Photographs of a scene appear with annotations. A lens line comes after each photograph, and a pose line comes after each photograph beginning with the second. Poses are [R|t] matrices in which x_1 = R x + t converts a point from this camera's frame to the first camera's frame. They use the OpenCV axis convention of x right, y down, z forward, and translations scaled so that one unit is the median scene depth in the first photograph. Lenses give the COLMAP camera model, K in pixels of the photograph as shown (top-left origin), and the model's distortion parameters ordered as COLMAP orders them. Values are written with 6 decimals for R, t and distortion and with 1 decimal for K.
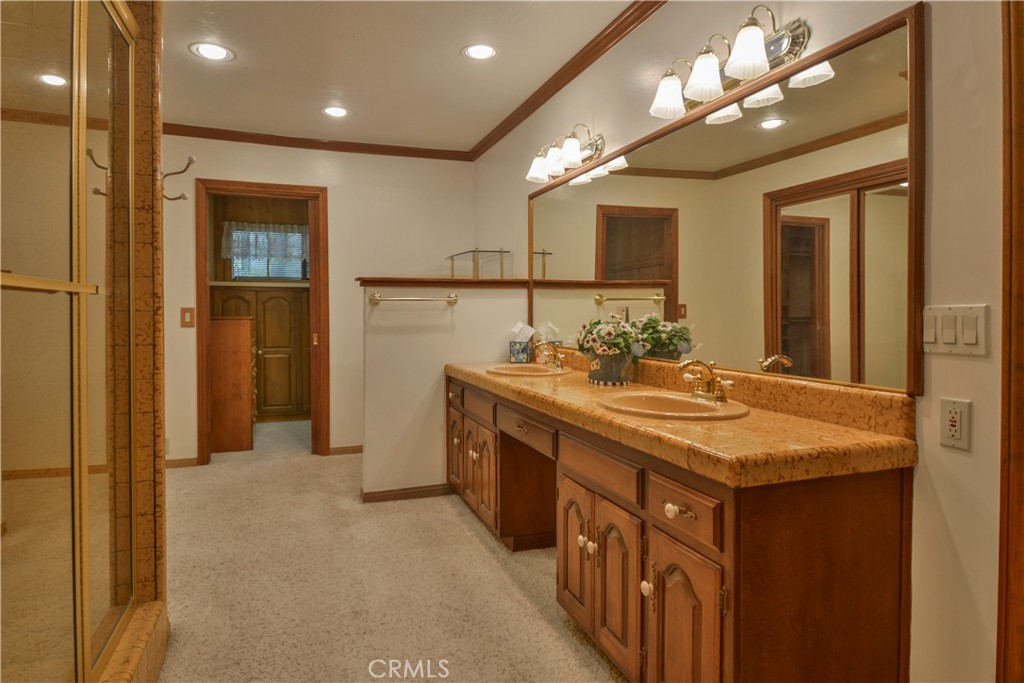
lens RADIAL K [[591.7, 0, 519.6], [0, 591.7, 312.4], [0, 0, 1]] dist [0.031558, -0.041884]
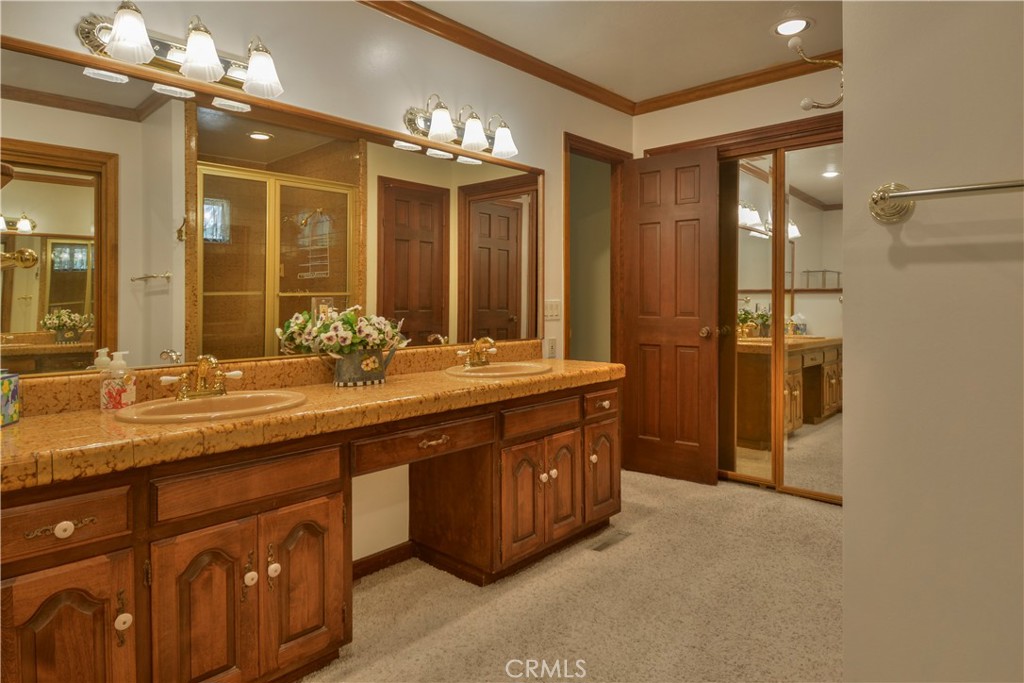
lens RADIAL K [[591.7, 0, 519.6], [0, 591.7, 312.4], [0, 0, 1]] dist [0.031558, -0.041884]
pose [[-0.453291, -0.009821, 0.891309, -0.766588], [0.005190, 0.999893, 0.013656, 0.001716], [-0.891348, 0.010816, -0.453191, 1.216889]]
